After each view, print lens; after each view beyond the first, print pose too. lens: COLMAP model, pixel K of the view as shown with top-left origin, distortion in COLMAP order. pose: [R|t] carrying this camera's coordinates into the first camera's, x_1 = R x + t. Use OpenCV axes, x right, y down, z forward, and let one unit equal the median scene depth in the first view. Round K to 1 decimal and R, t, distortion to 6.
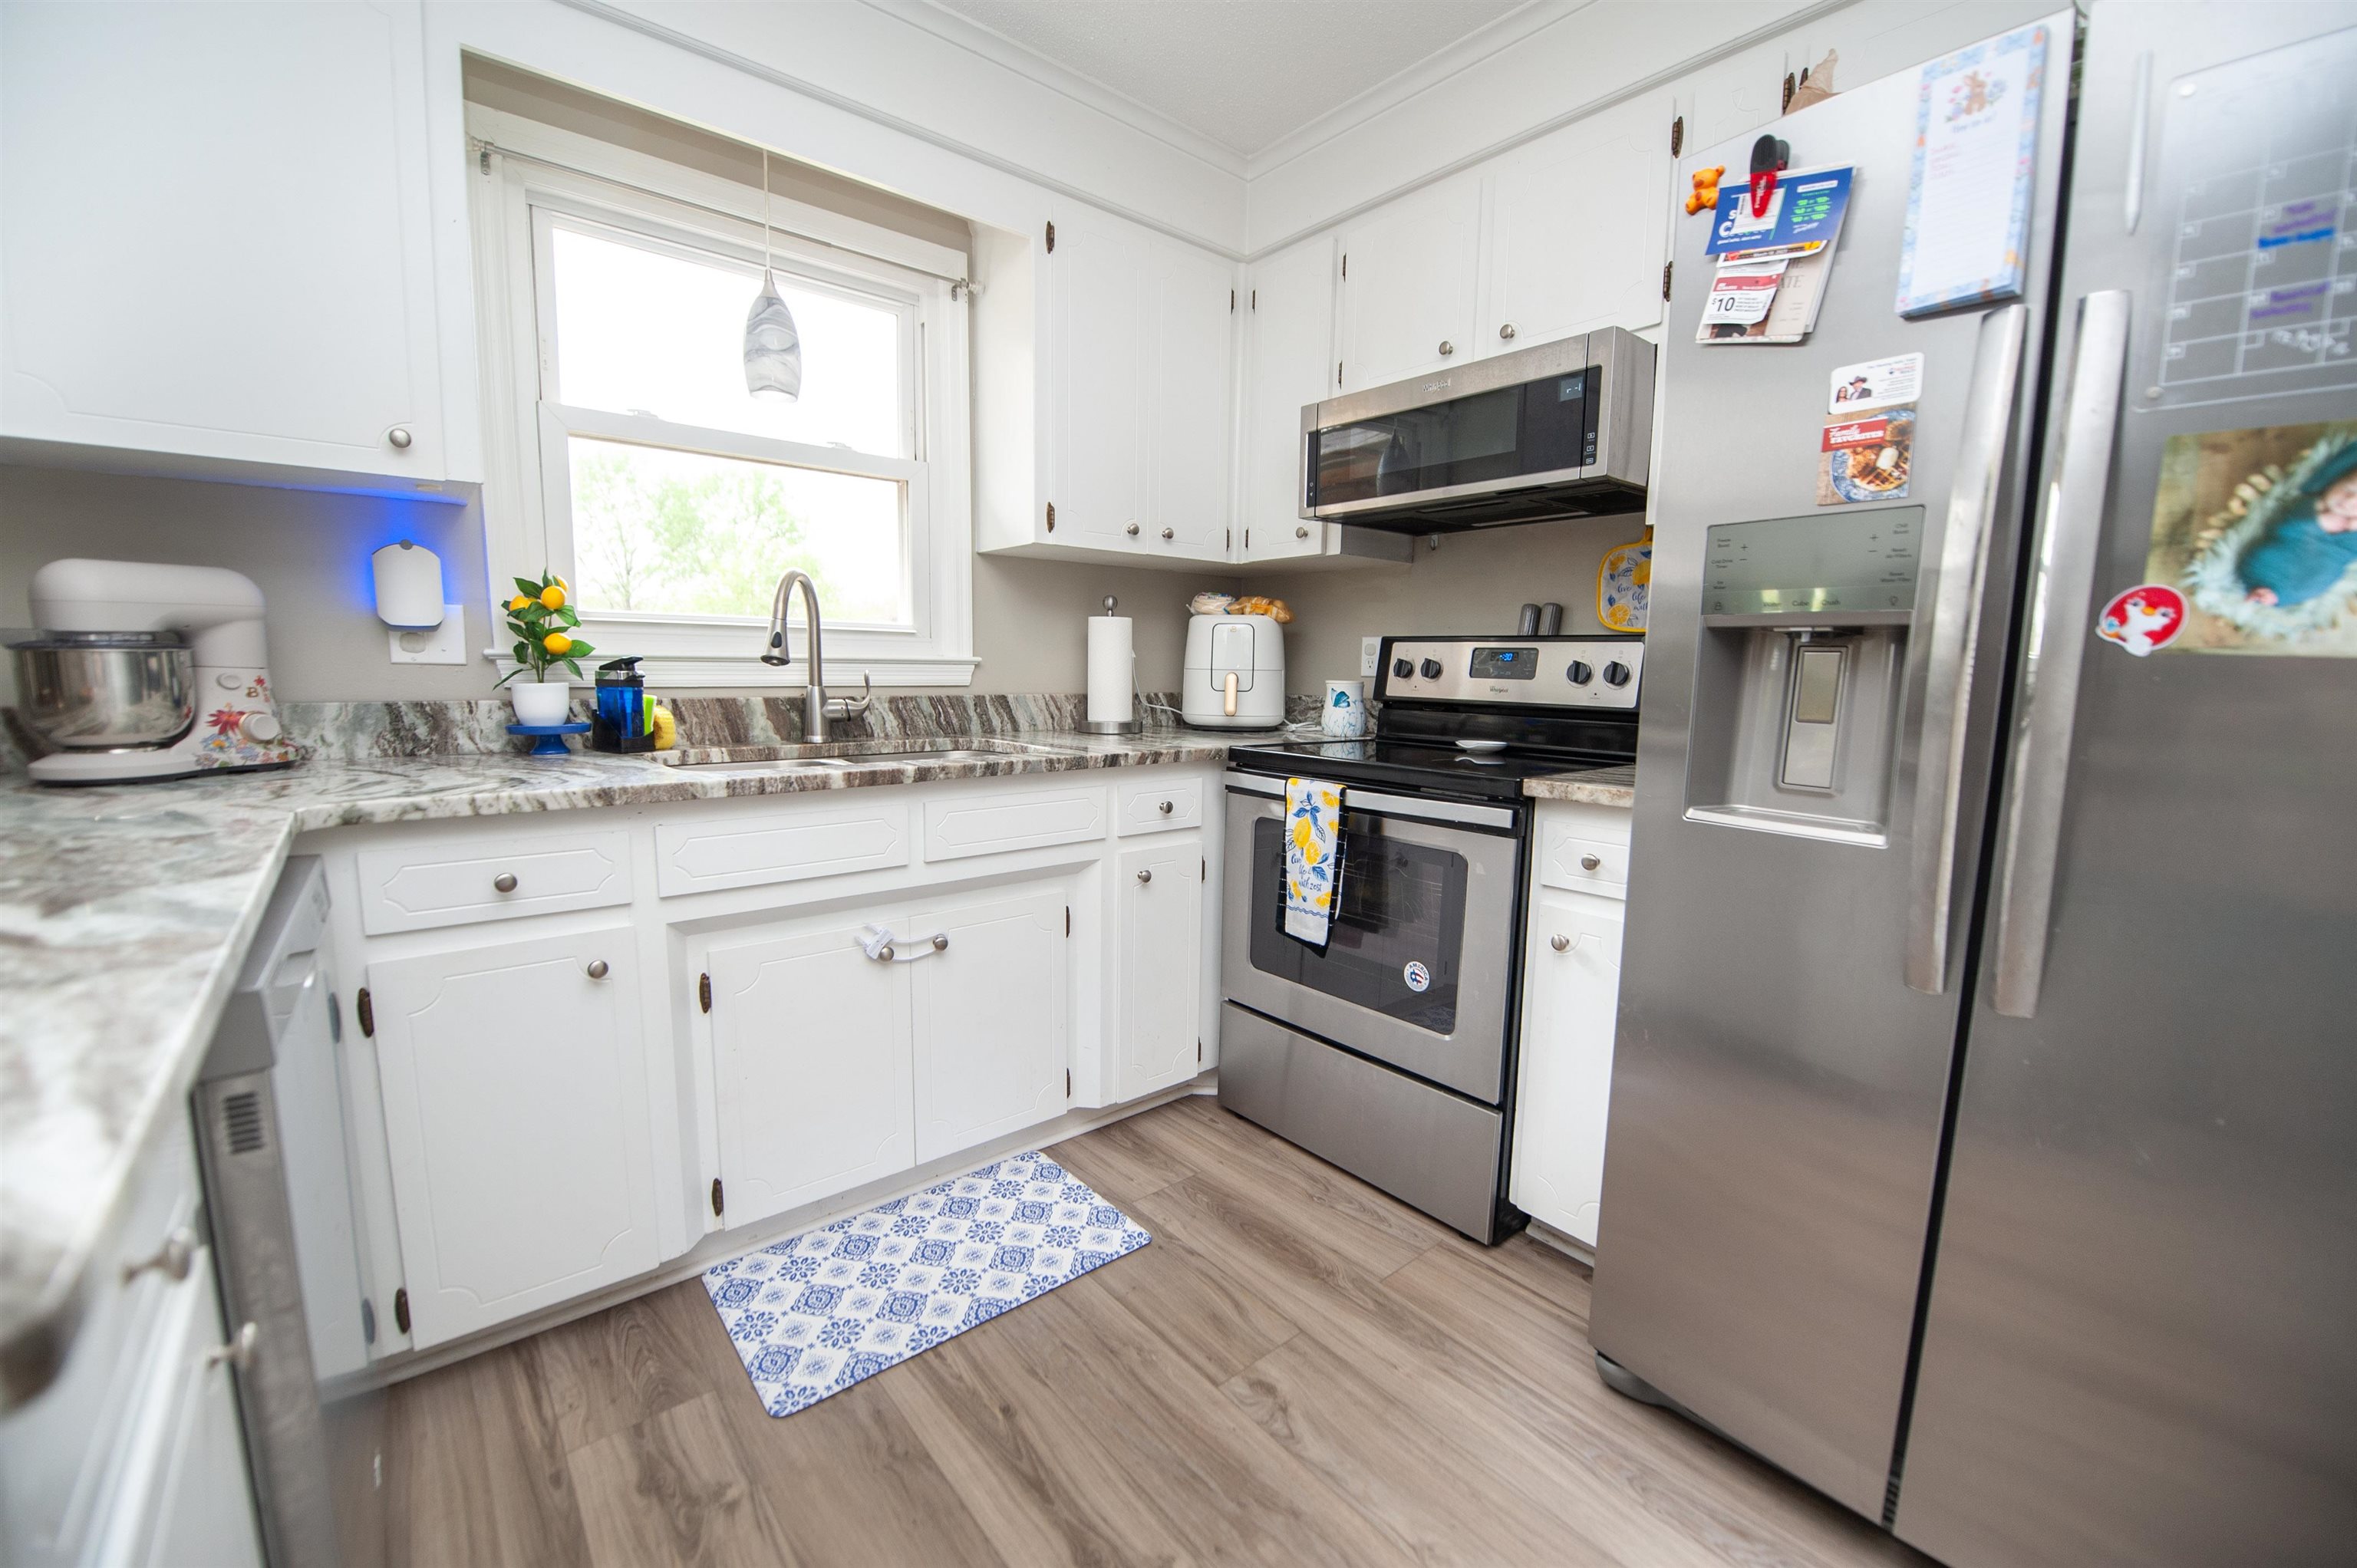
lens RADIAL K [[945.8, 0, 1187.2], [0, 945.8, 789.8], [0, 0, 1]] dist [-0.017466, -0.003132]
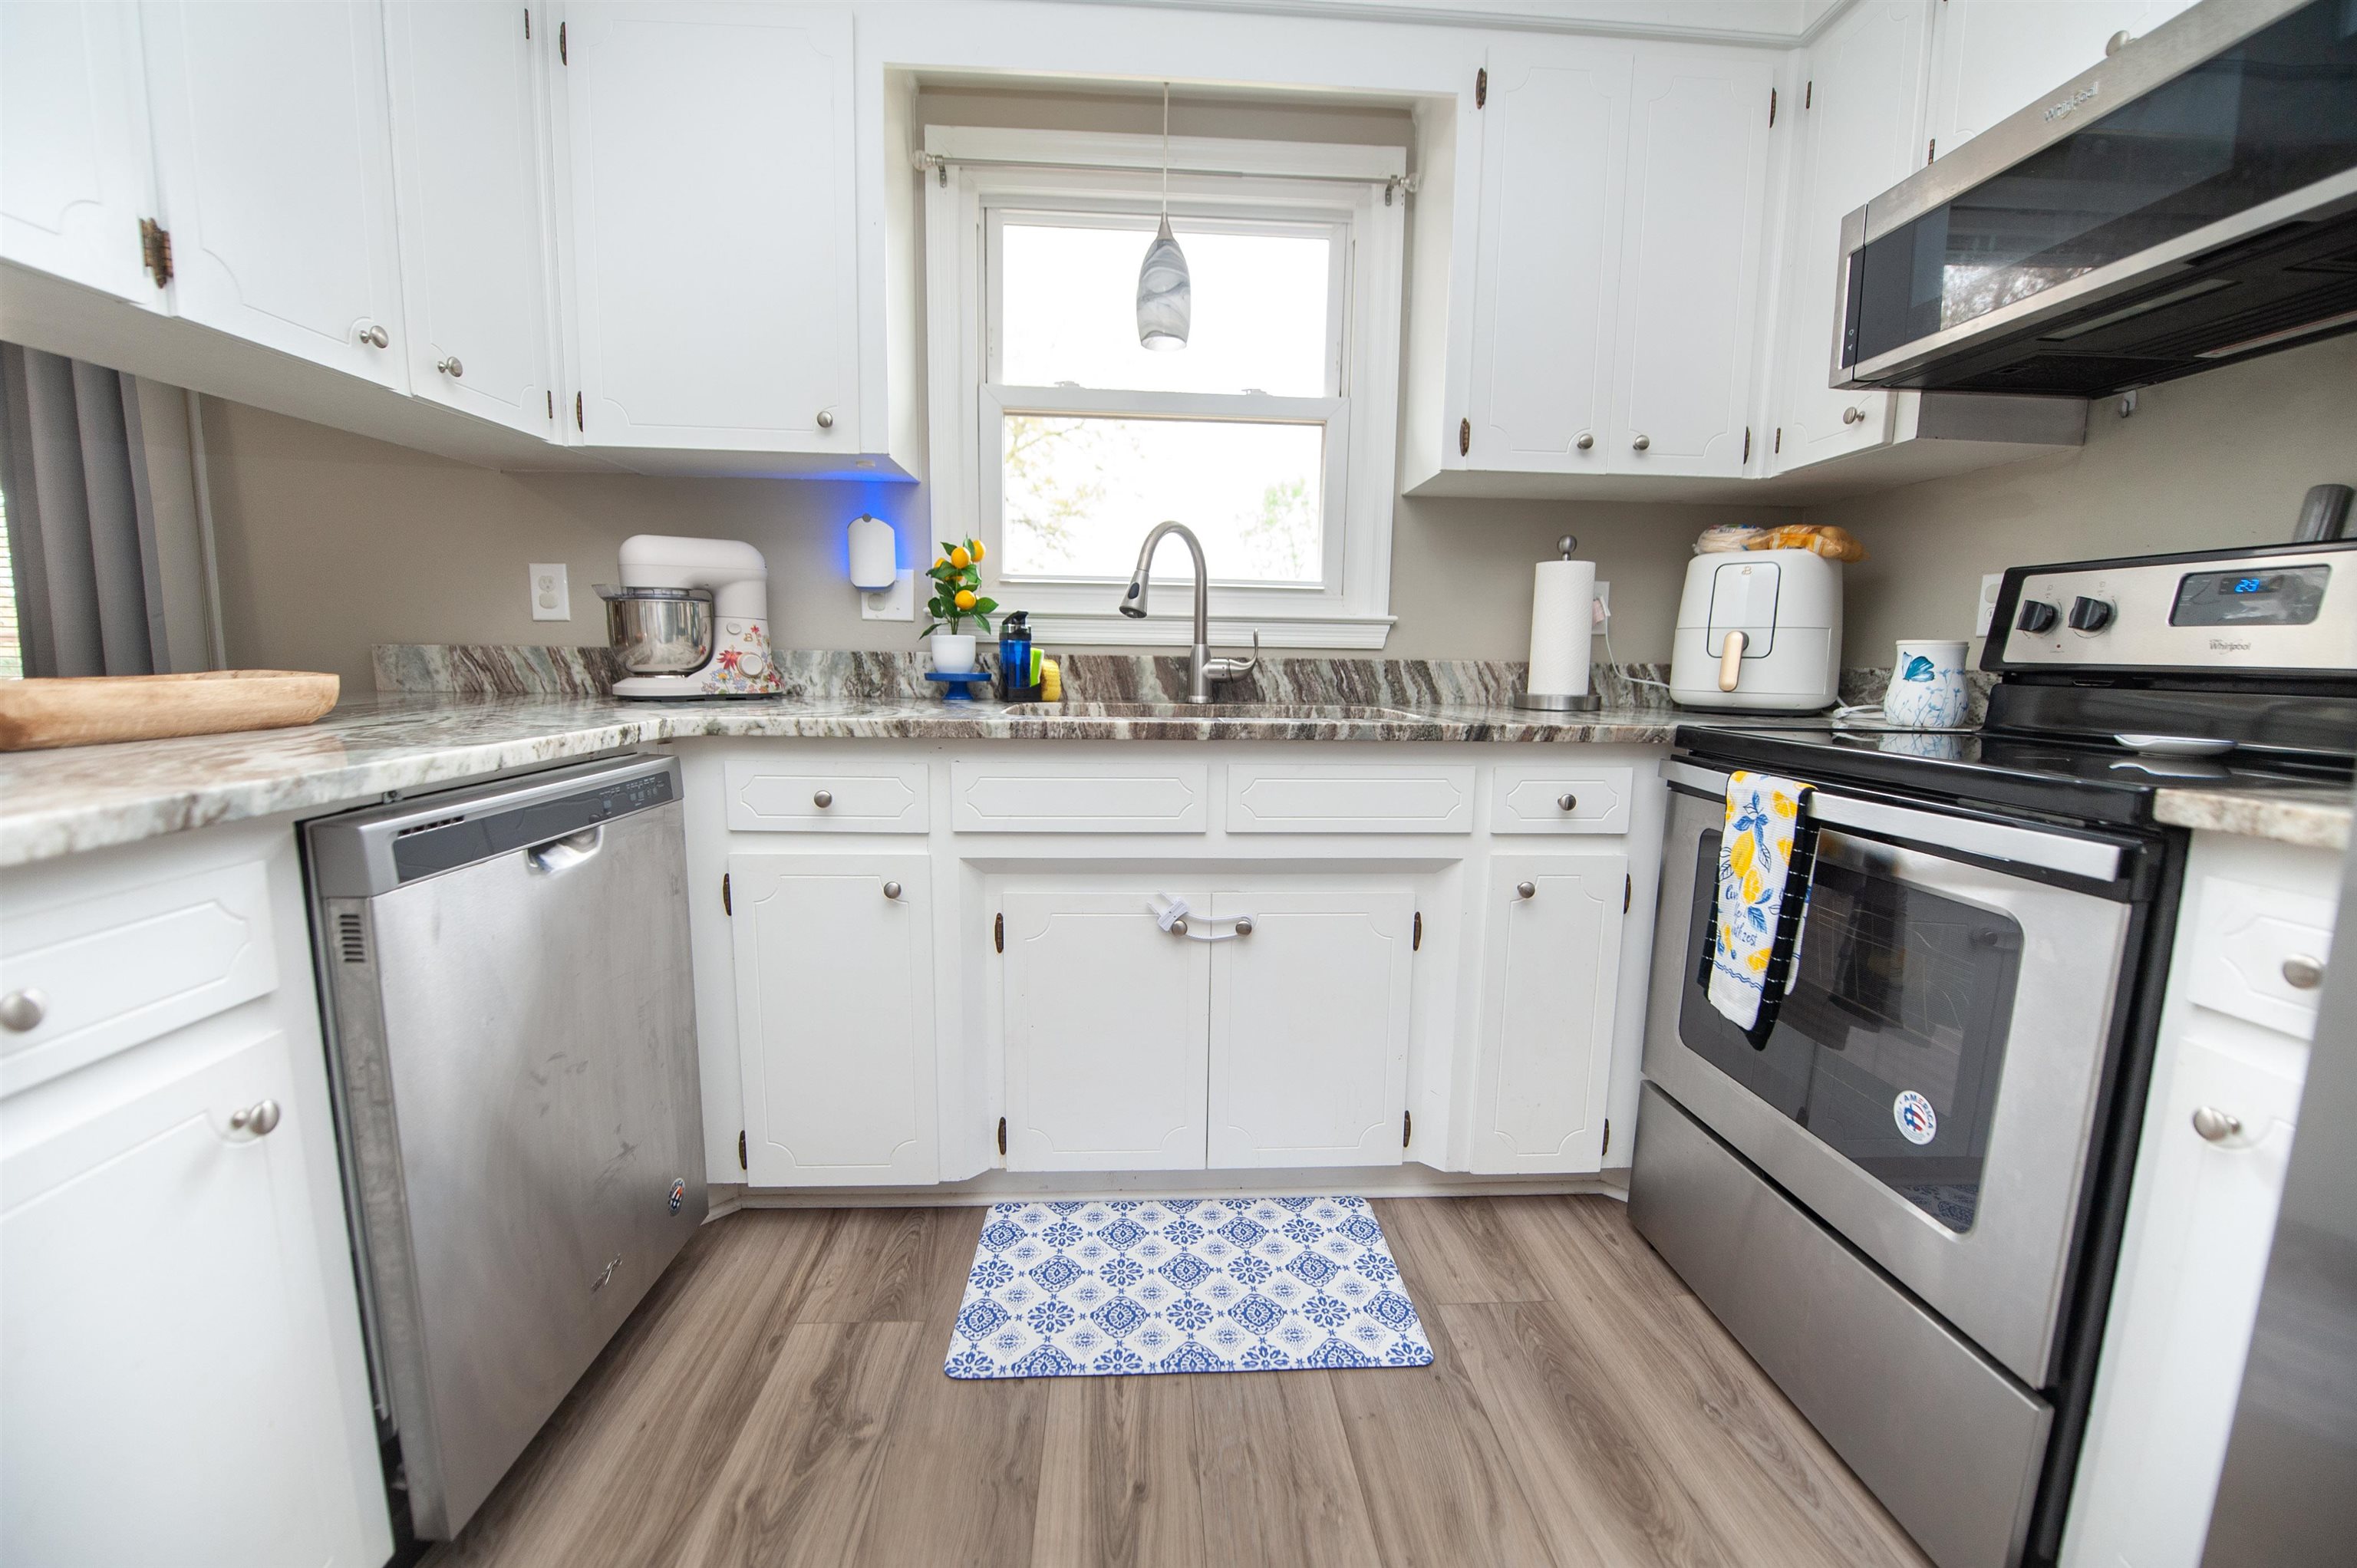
lens RADIAL K [[951.6, 0, 1177.4], [0, 951.6, 789.4], [0, 0, 1]] dist [-0.015076, -0.006604]
pose [[0.795588, 0.080638, -0.600447, 0.202385], [-0.082753, 0.996277, 0.024150, 0.017629], [0.600160, 0.030475, 0.799299, 0.242354]]
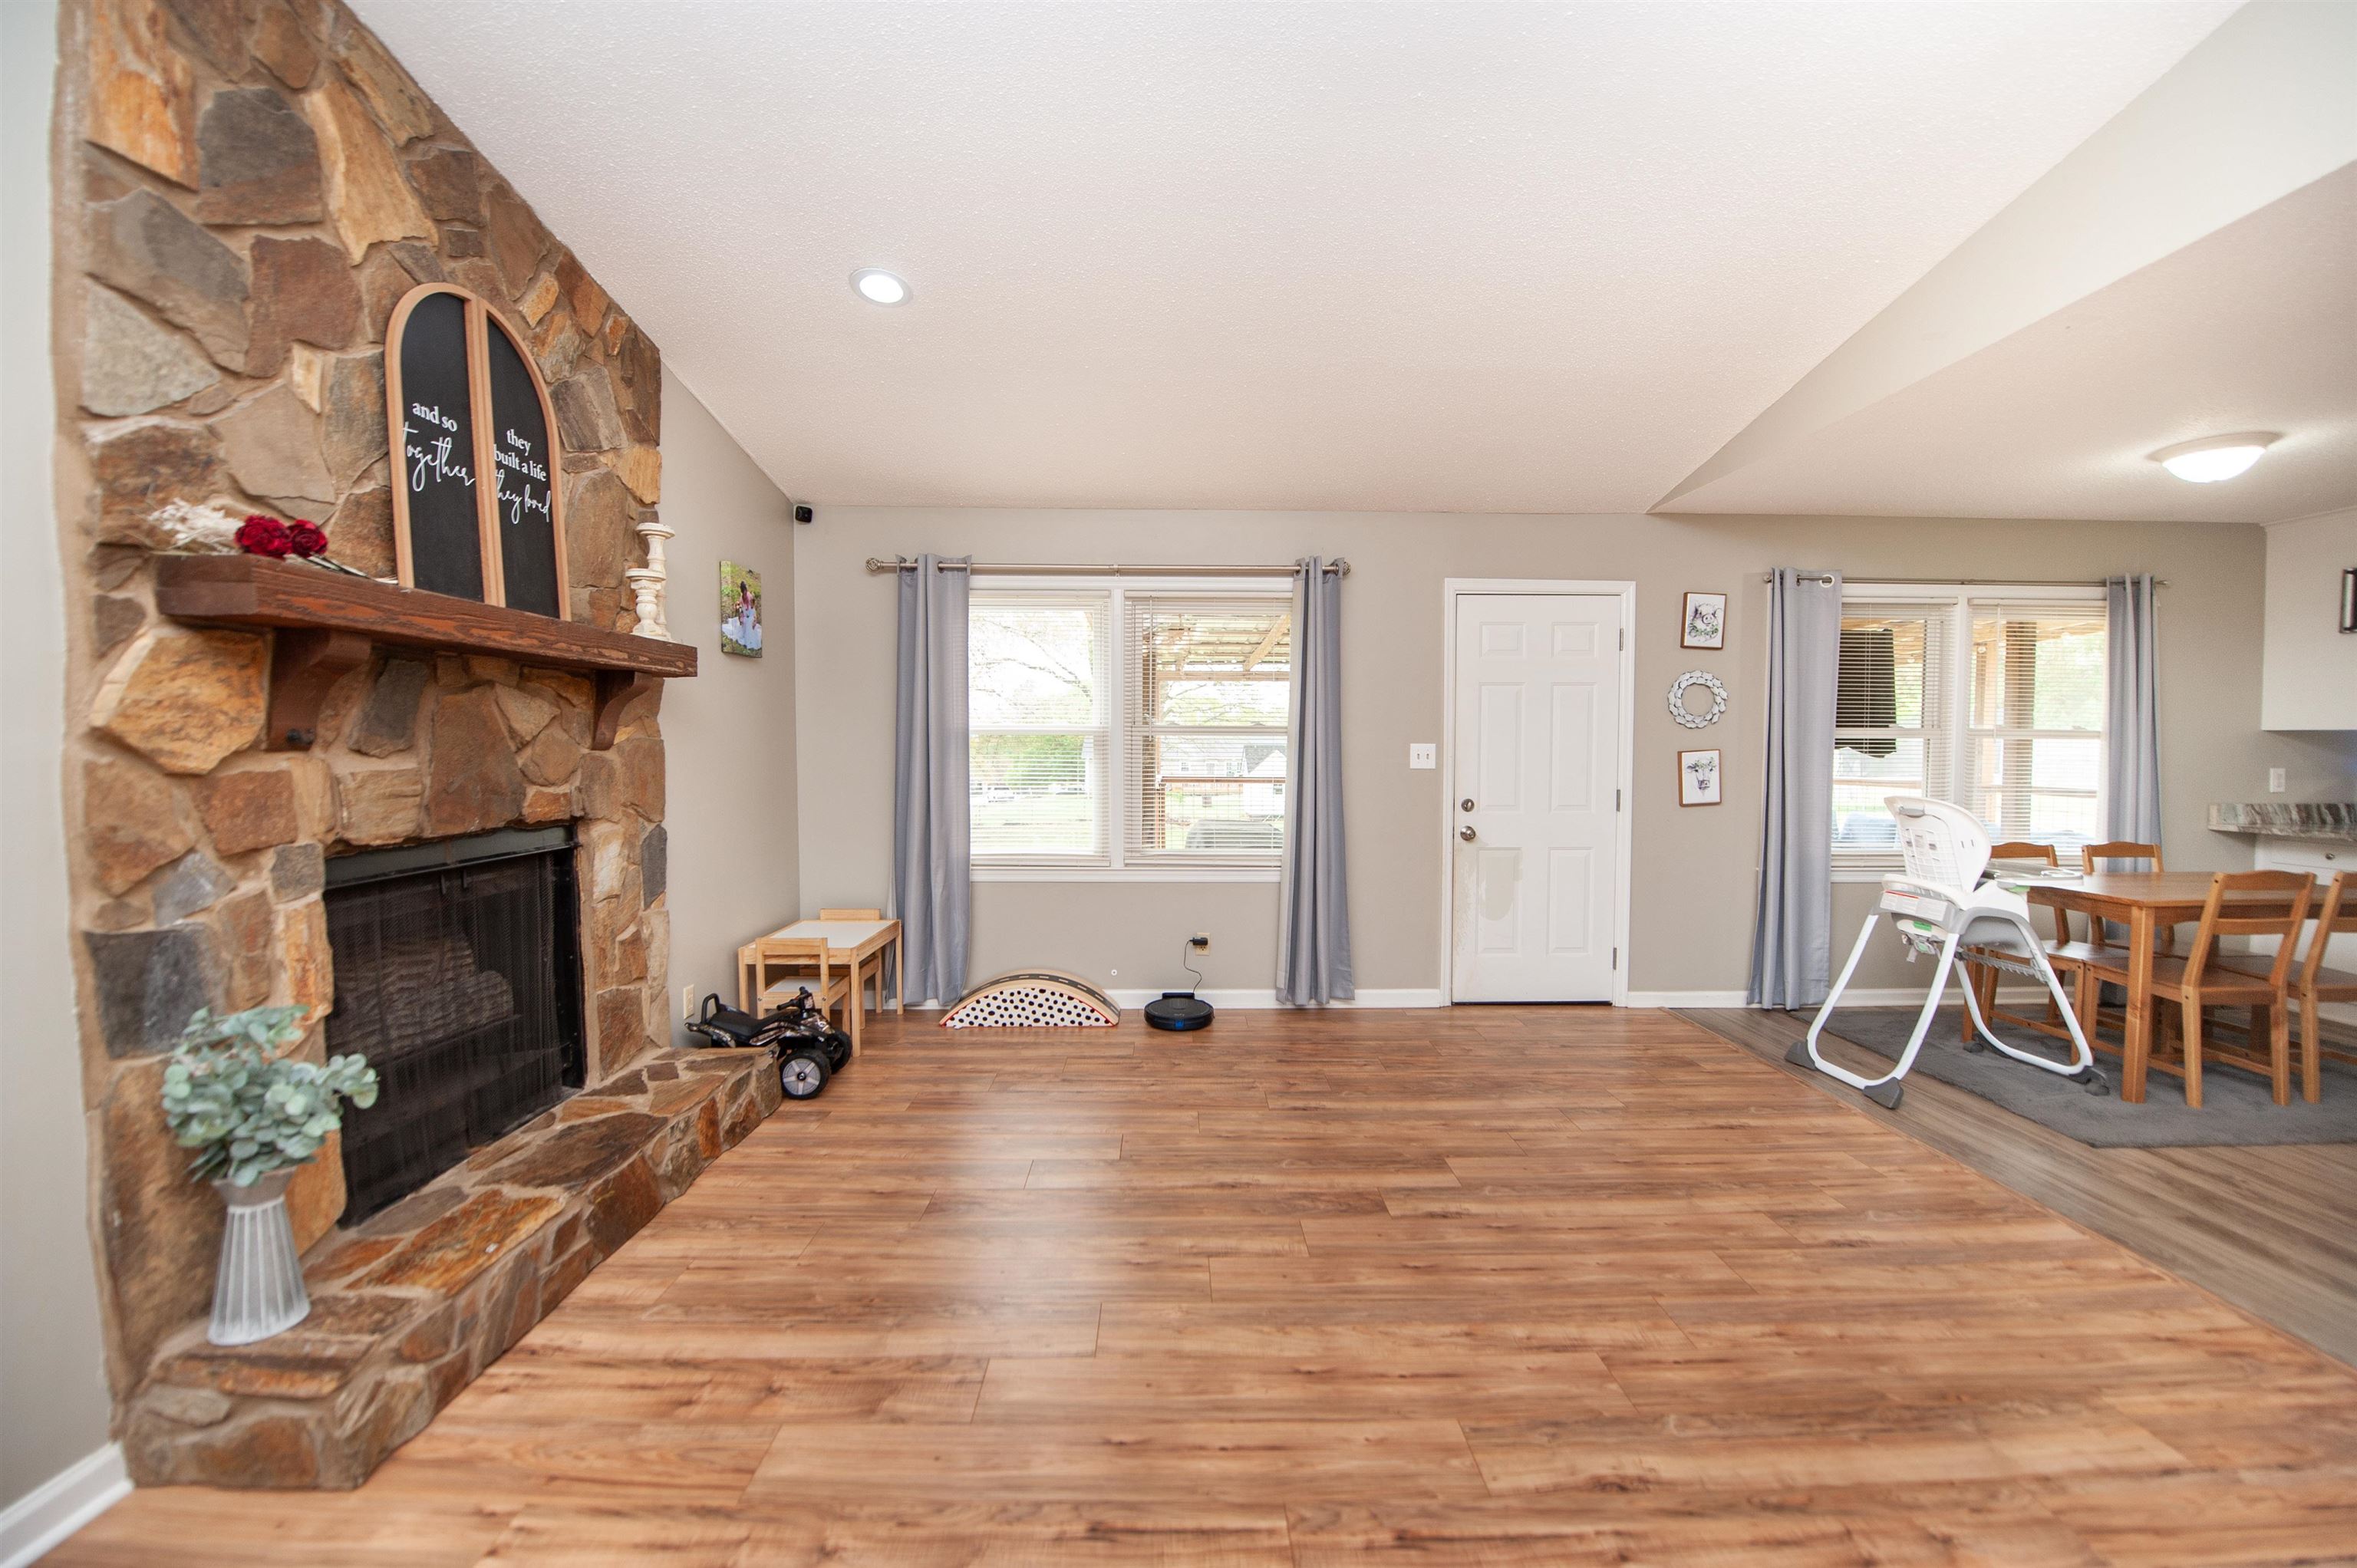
lens RADIAL K [[939.9, 0, 1185.9], [0, 939.9, 795.8], [0, 0, 1]] dist [-0.017700, -0.003177]
pose [[0.771000, 0.011553, -0.636731, -1.703495], [-0.070154, 0.995291, -0.066889, 0.280945], [0.632960, 0.096241, 0.768180, -2.969626]]
